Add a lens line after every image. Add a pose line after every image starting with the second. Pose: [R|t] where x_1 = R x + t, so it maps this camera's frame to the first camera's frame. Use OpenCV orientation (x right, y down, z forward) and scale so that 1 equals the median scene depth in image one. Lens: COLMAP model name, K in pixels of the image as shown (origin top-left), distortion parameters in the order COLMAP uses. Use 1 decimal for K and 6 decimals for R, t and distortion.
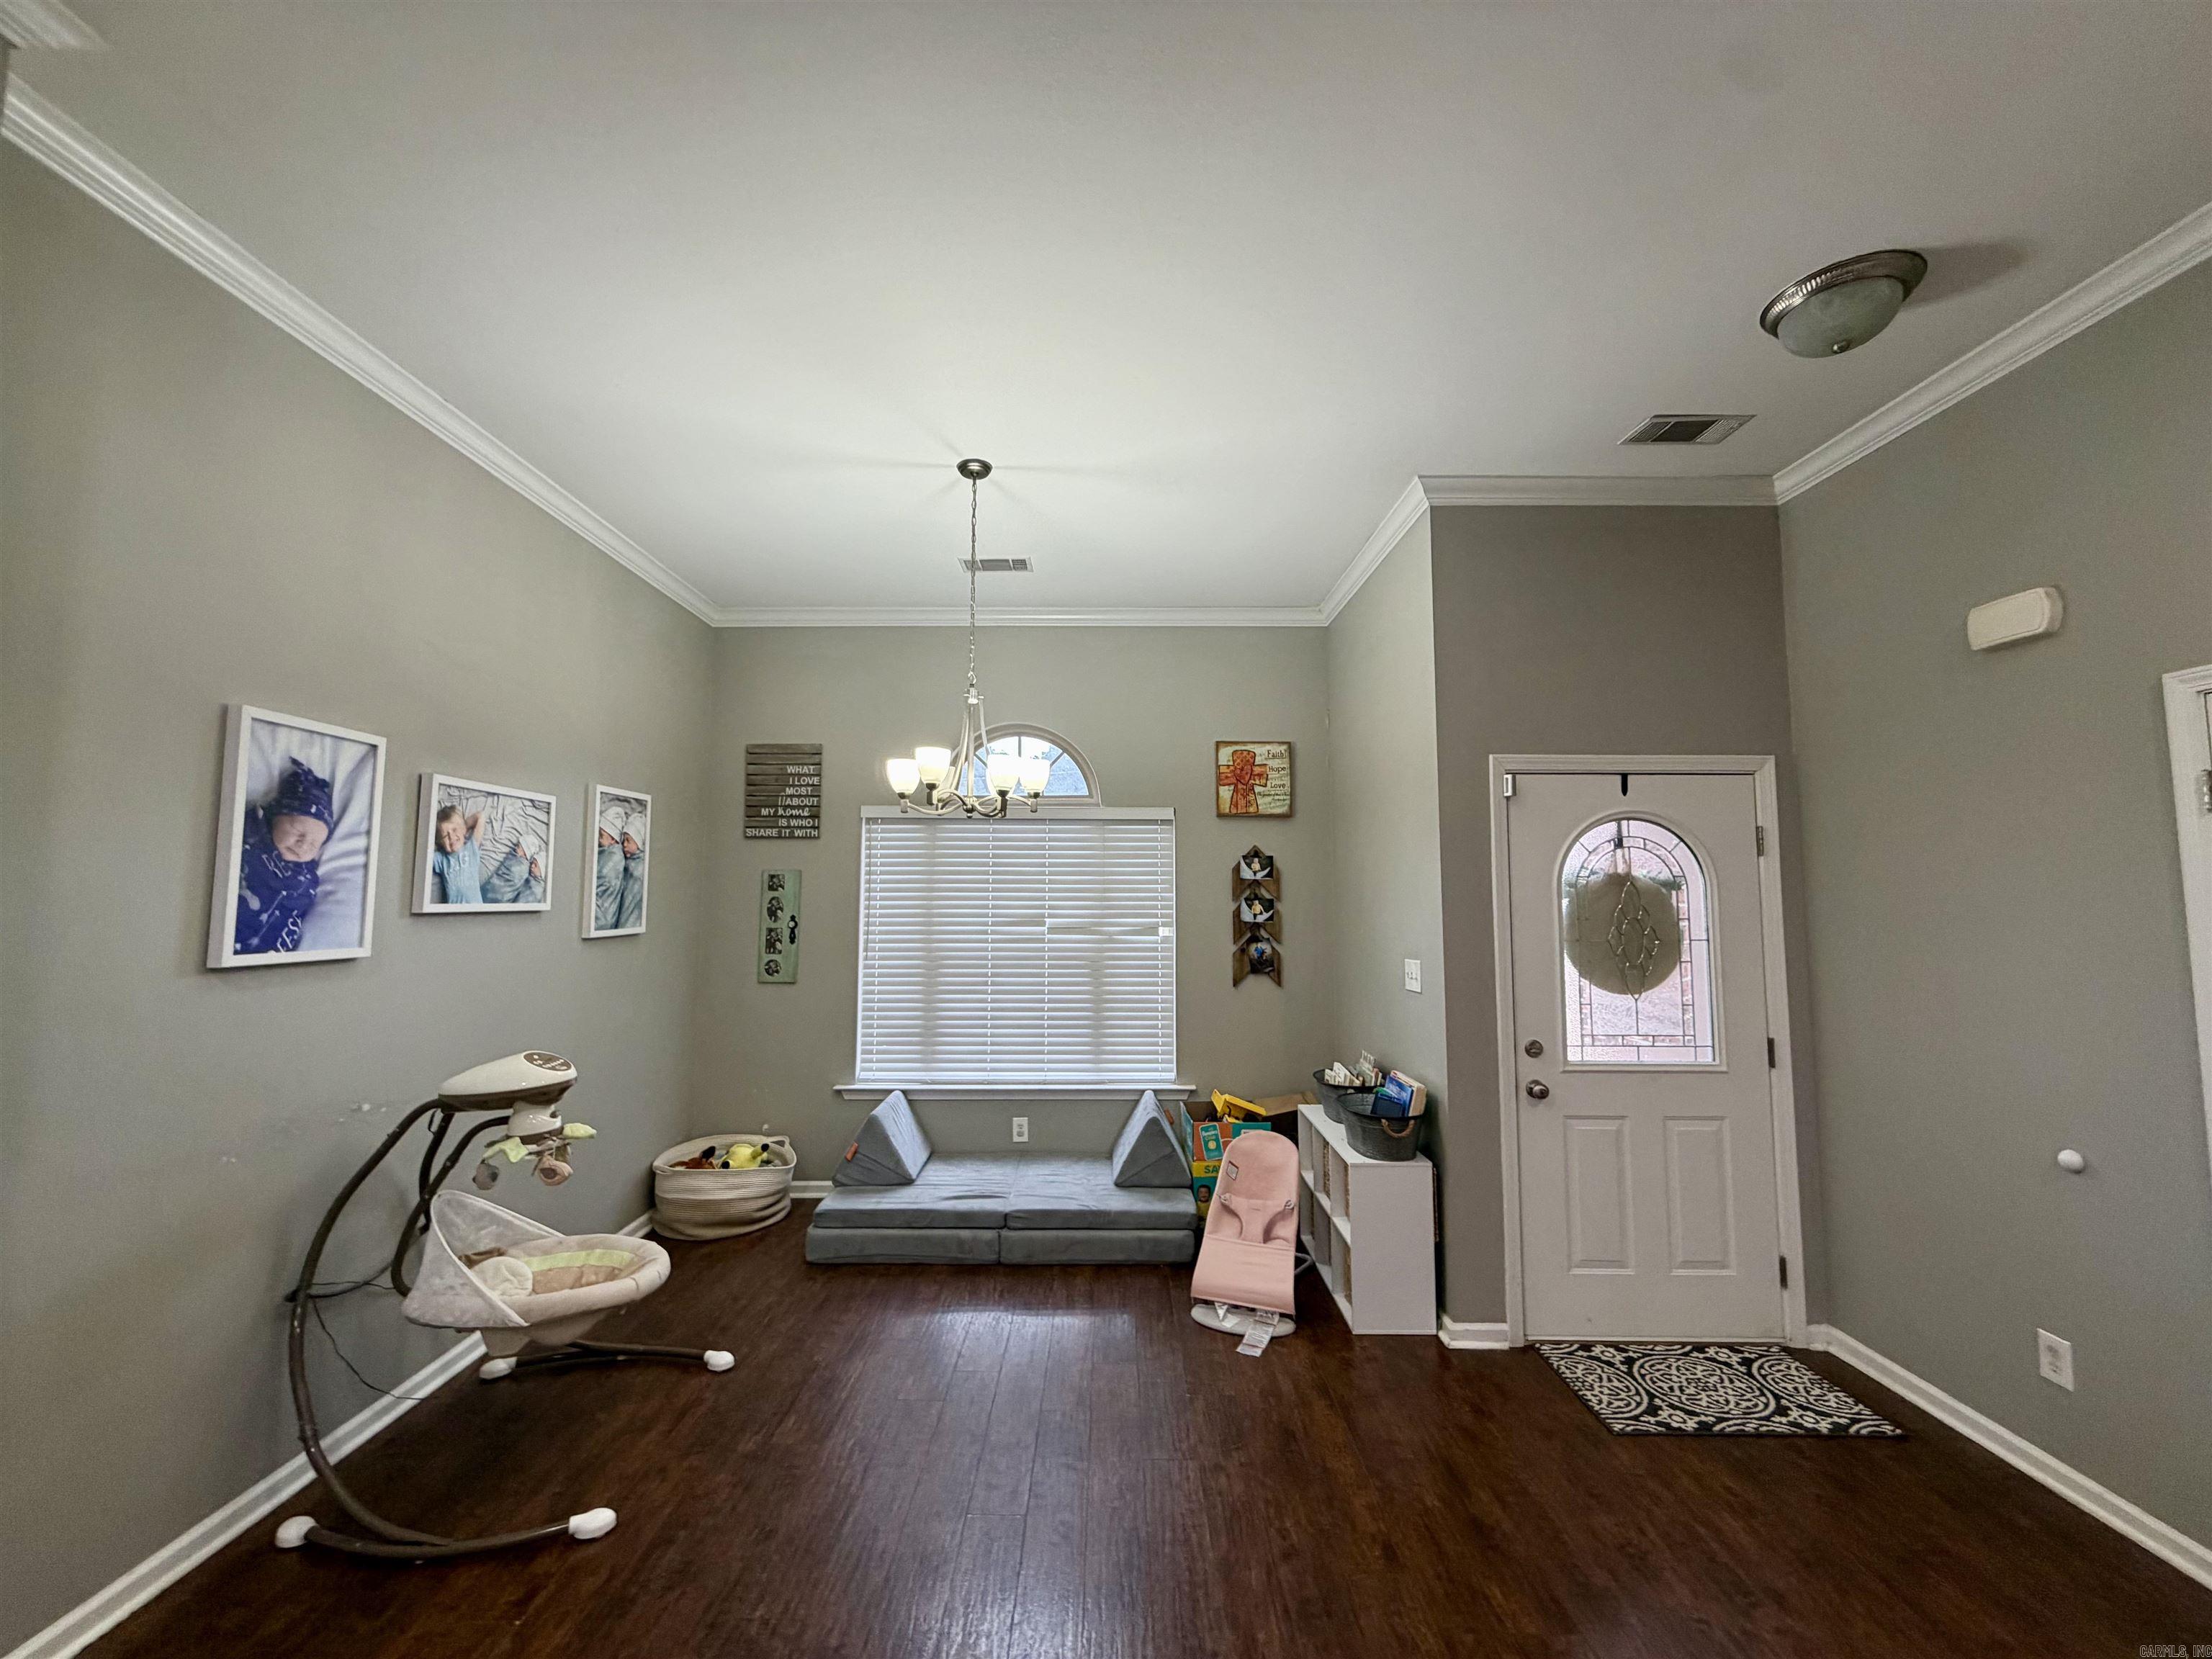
lens RADIAL K [[882.5, 0, 1100.0], [0, 882.5, 830.1], [0, 0, 1]] dist [-0.001011, -0.000137]
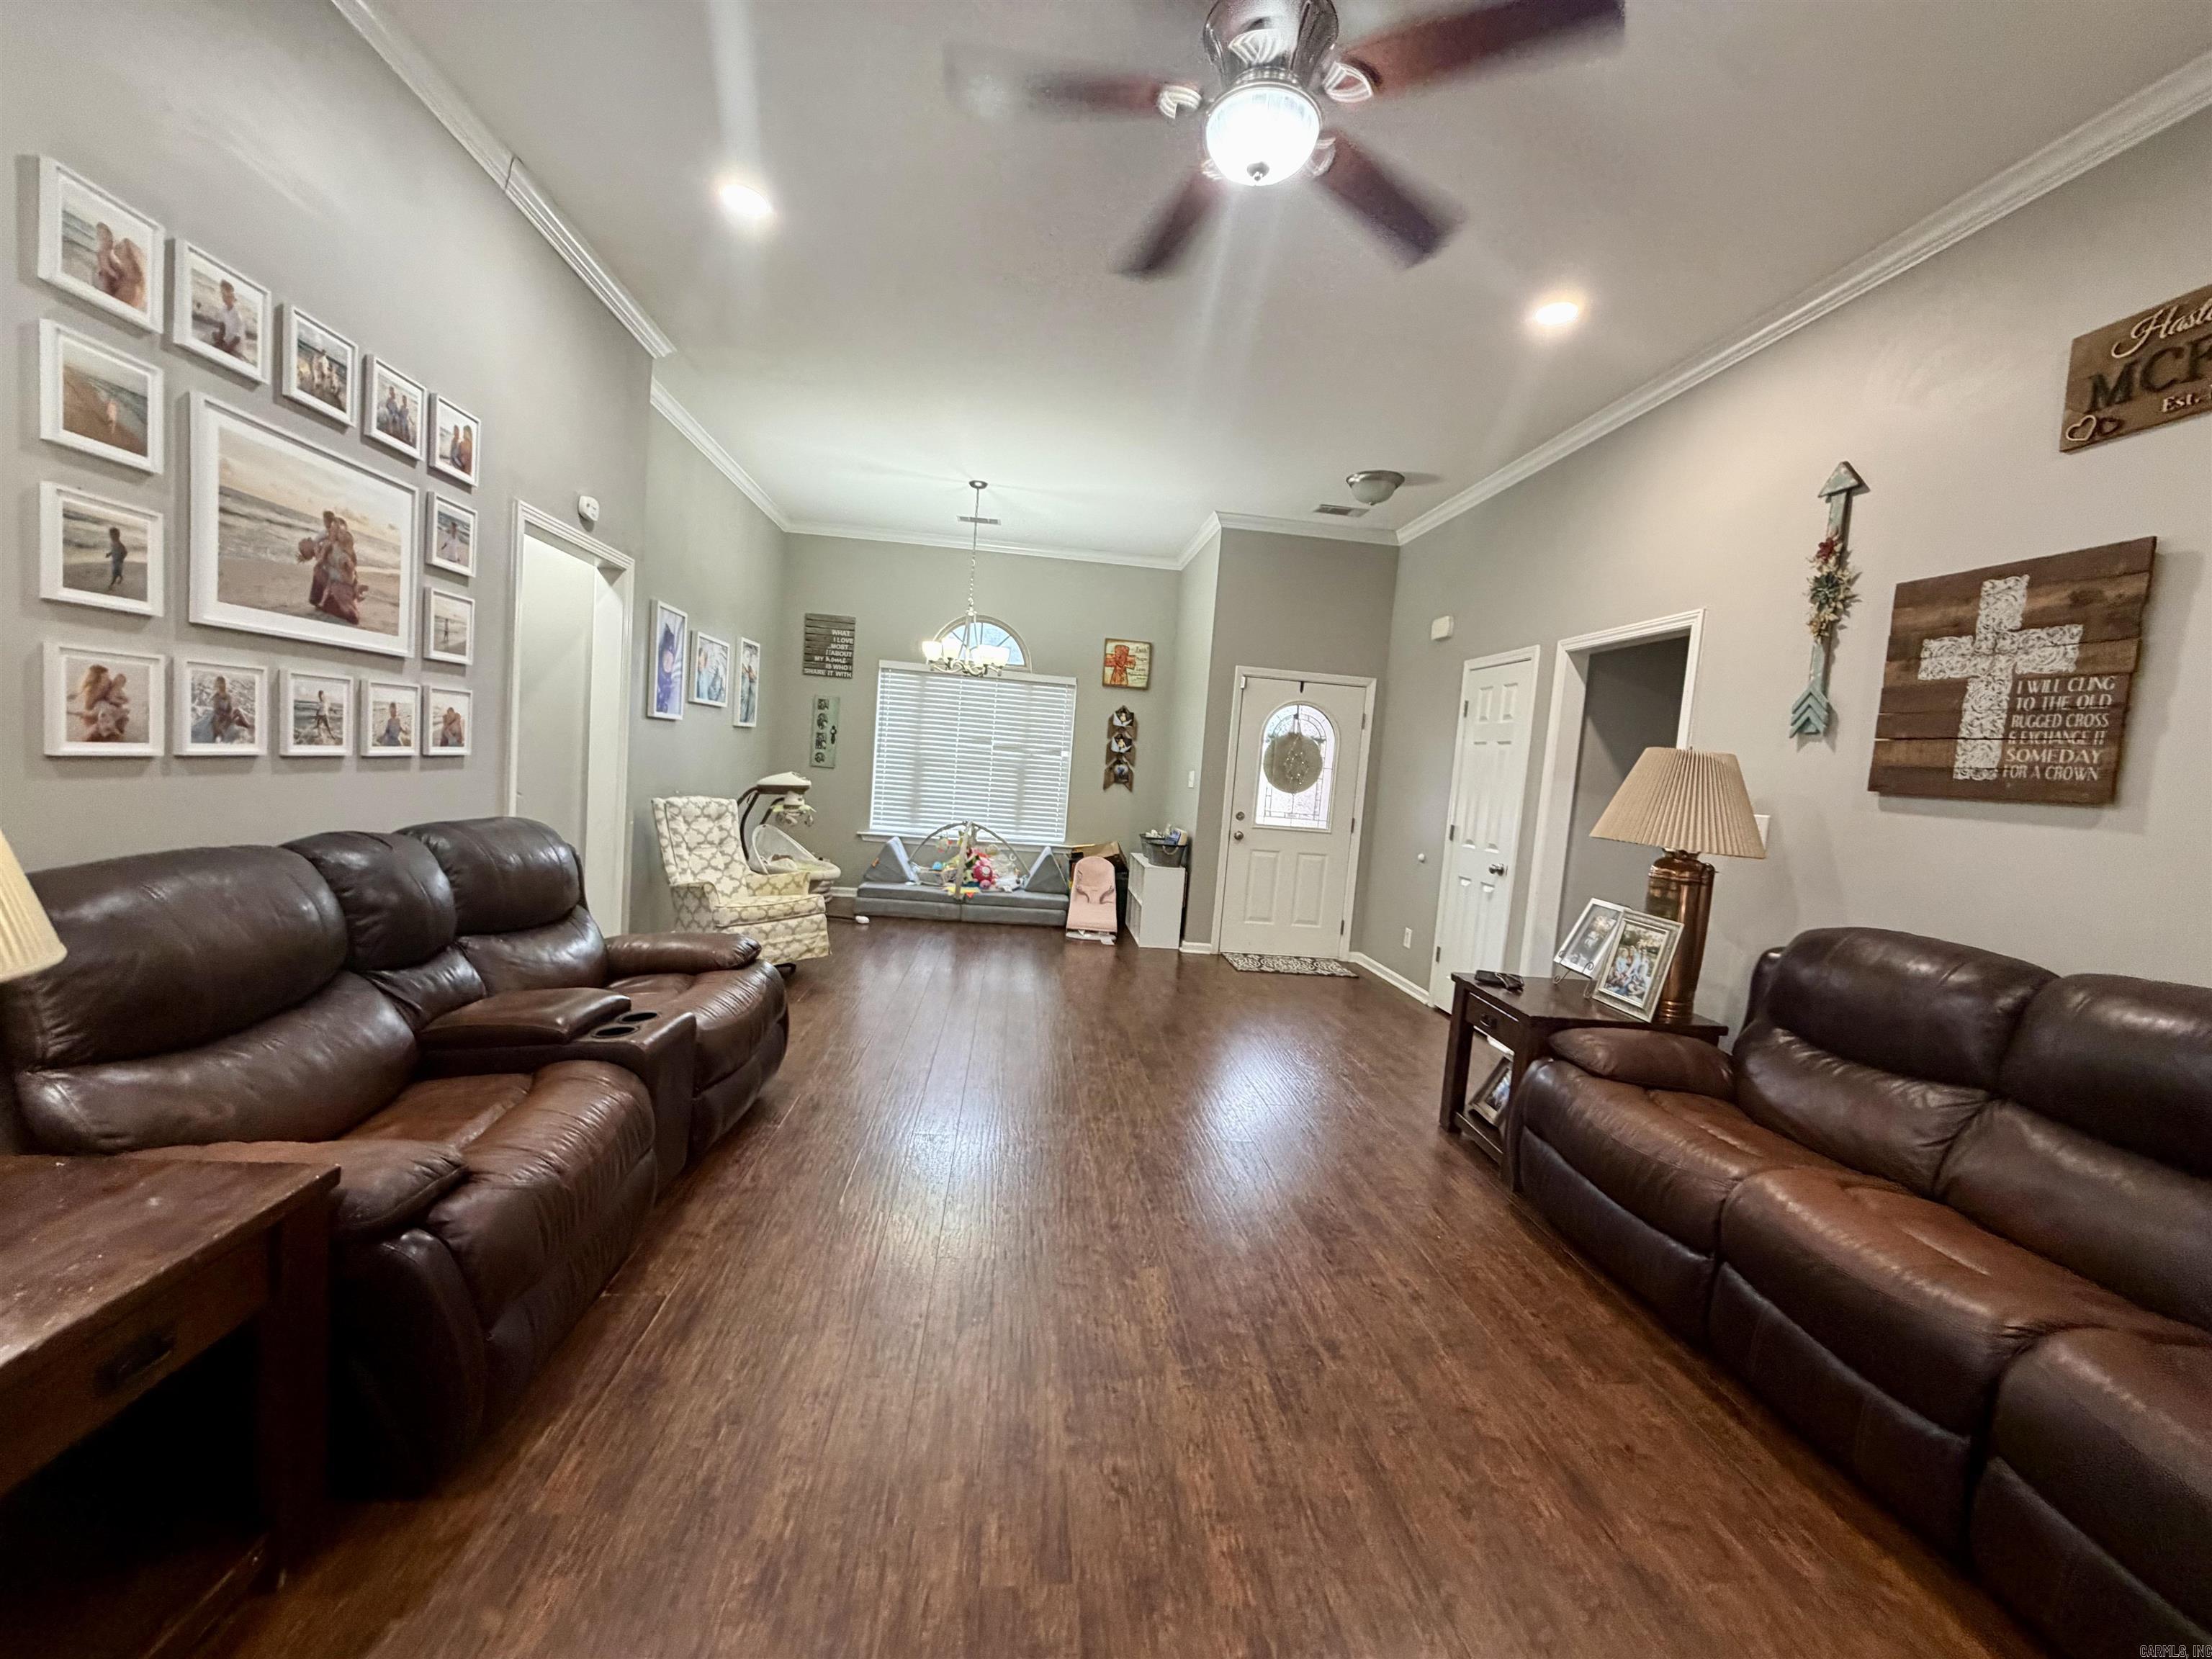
lens RADIAL K [[882.5, 0, 1100.0], [0, 882.5, 830.1], [0, 0, 1]] dist [-0.001011, -0.000137]
pose [[0.992489, 0.067260, 0.102188, -0.020267], [-0.082367, 0.984997, 0.151649, 0.000739], [-0.090455, -0.158927, 0.983138, -0.657477]]
